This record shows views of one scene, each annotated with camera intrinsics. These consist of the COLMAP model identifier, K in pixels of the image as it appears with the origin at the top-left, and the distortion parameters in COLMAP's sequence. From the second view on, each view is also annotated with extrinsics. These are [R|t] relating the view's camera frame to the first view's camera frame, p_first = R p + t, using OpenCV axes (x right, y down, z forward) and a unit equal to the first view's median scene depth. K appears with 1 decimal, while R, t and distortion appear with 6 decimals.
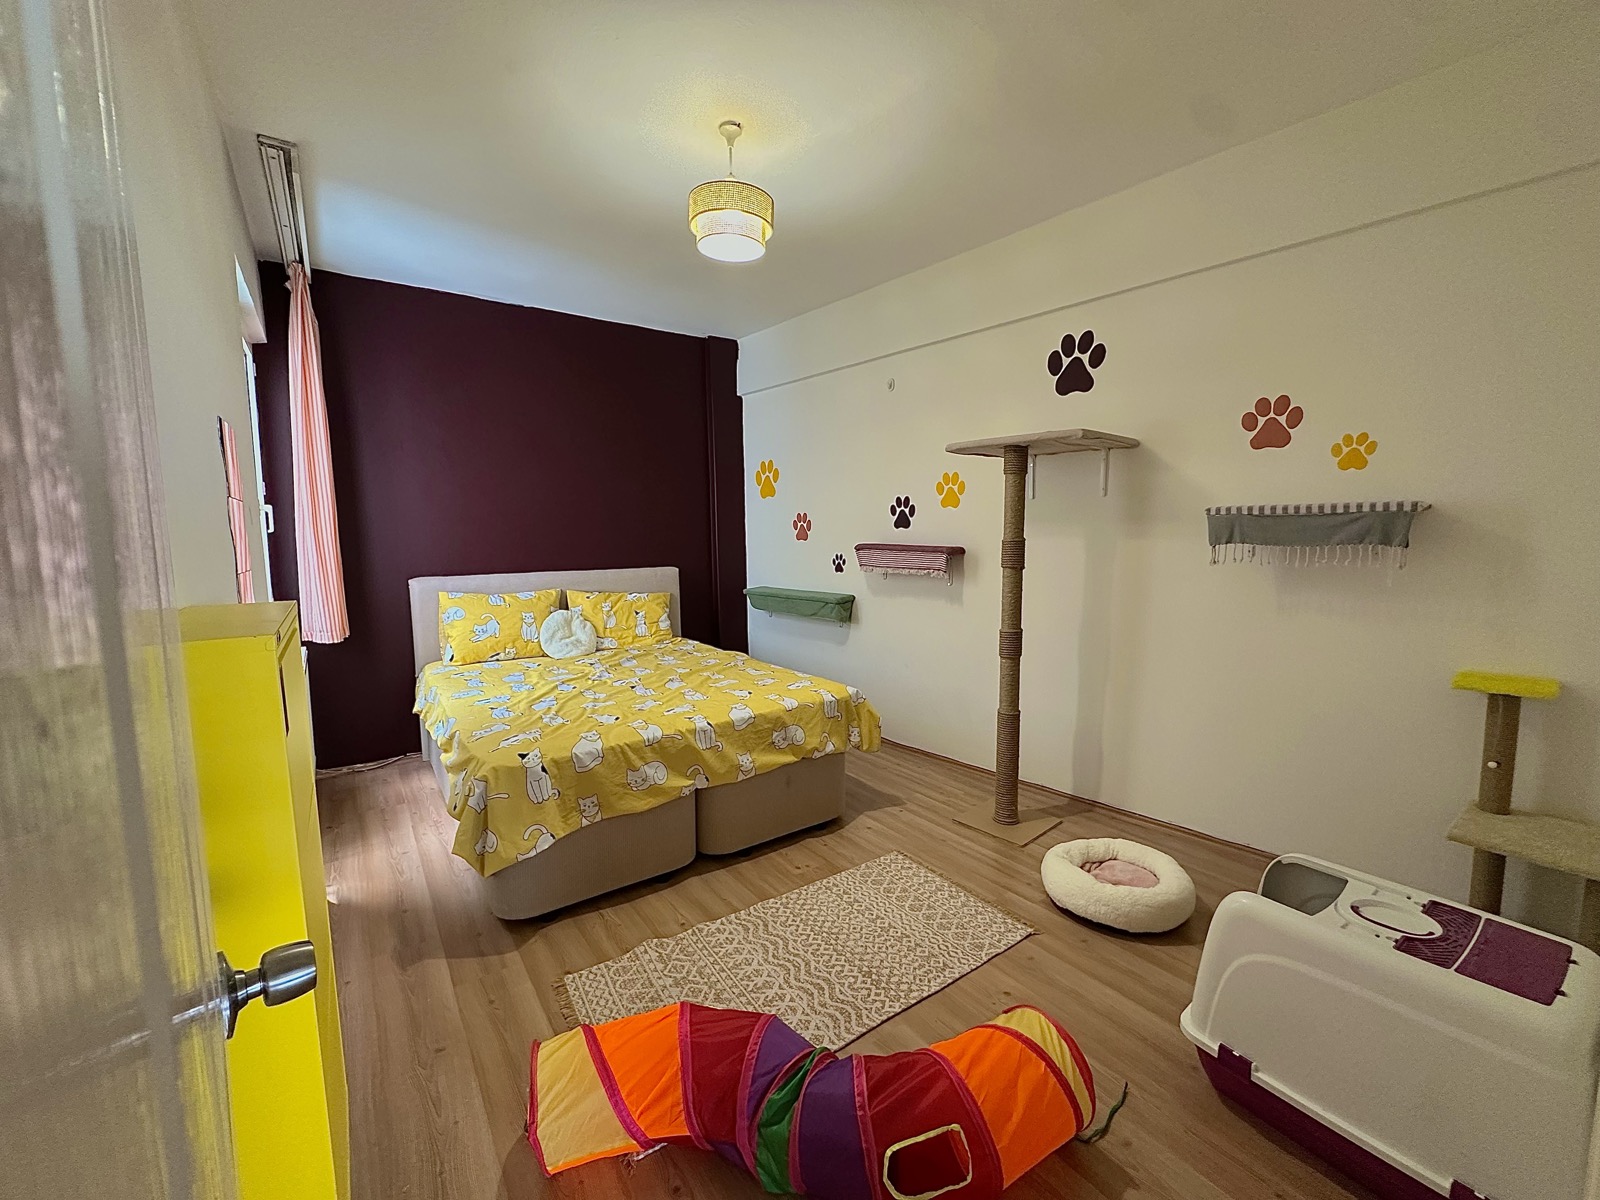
lens RADIAL K [[634.3, 0, 799.3], [0, 634.3, 592.9], [0, 0, 1]] dist [-0.007132, 0.000728]
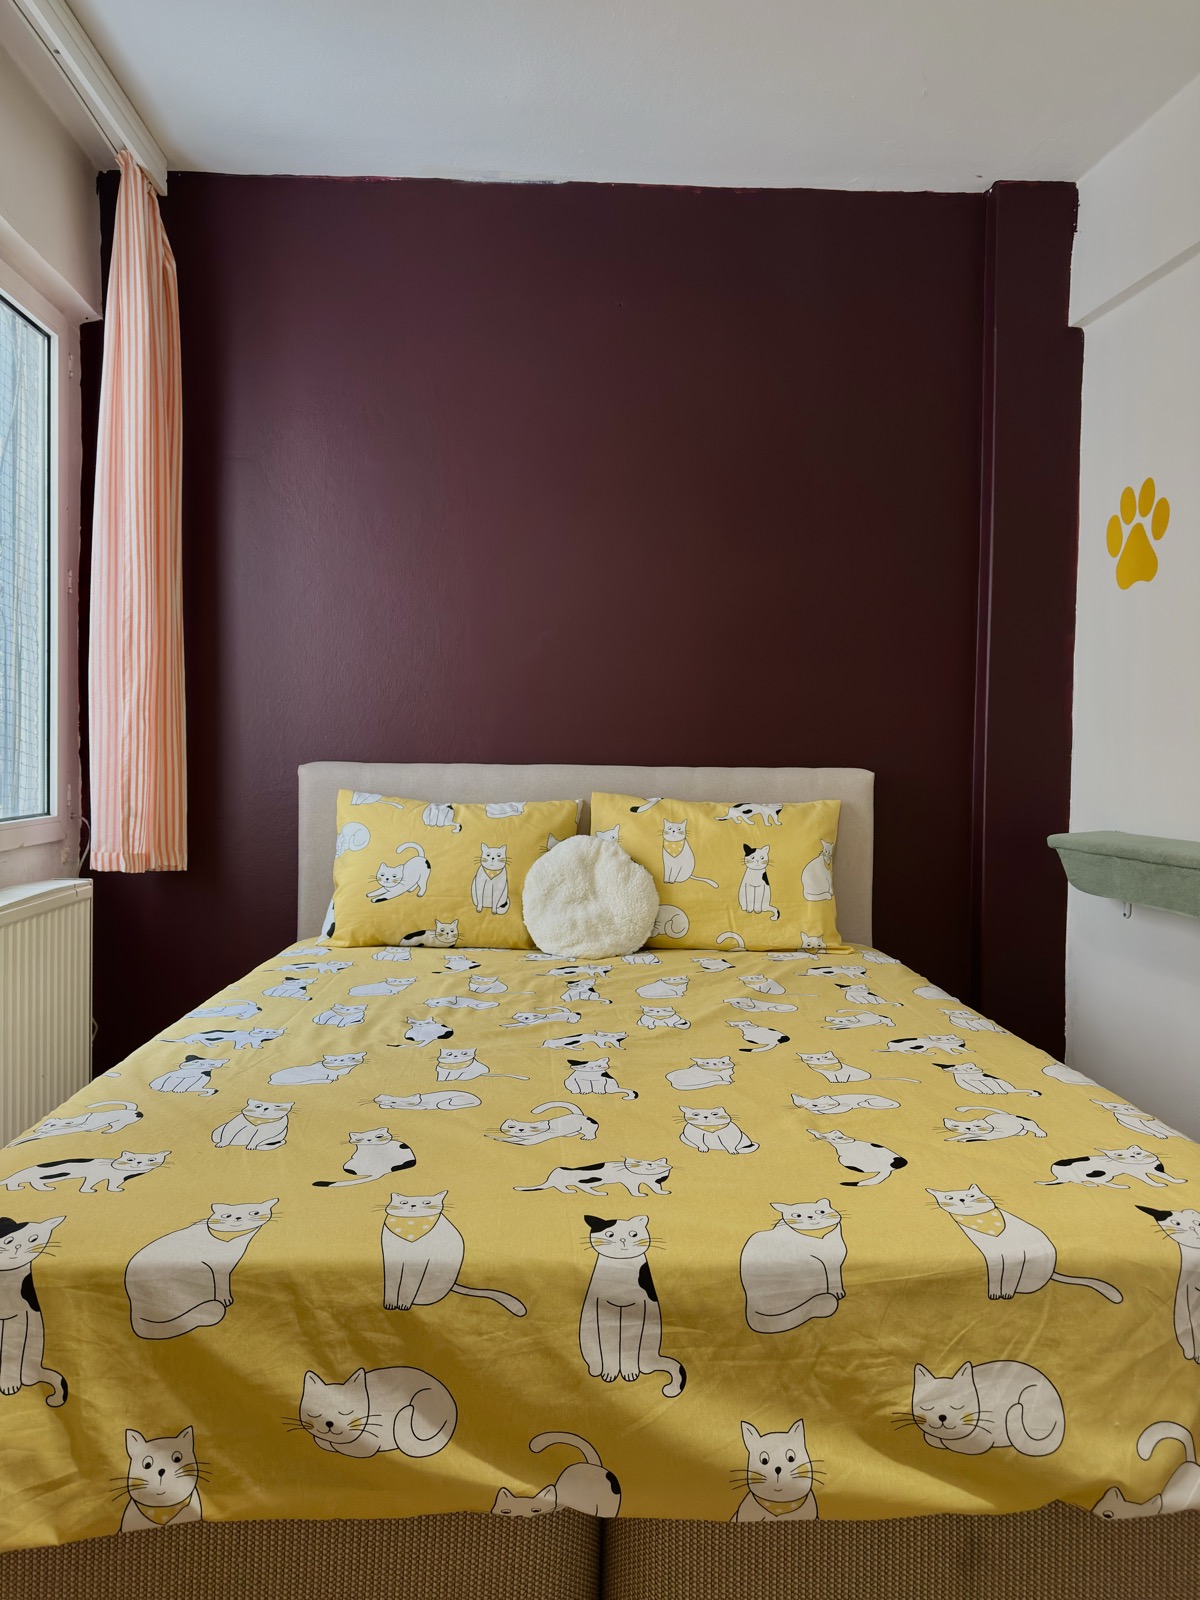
lens RADIAL K [[1105.0, 0, 582.8], [0, 1105.0, 793.9], [0, 0, 1]] dist [-0.003078, -0.005453]
pose [[0.826317, 0.042692, -0.561585, 0.074313], [-0.076596, 0.996377, -0.036959, 0.022484], [0.557973, 0.073555, 0.826593, 0.506187]]
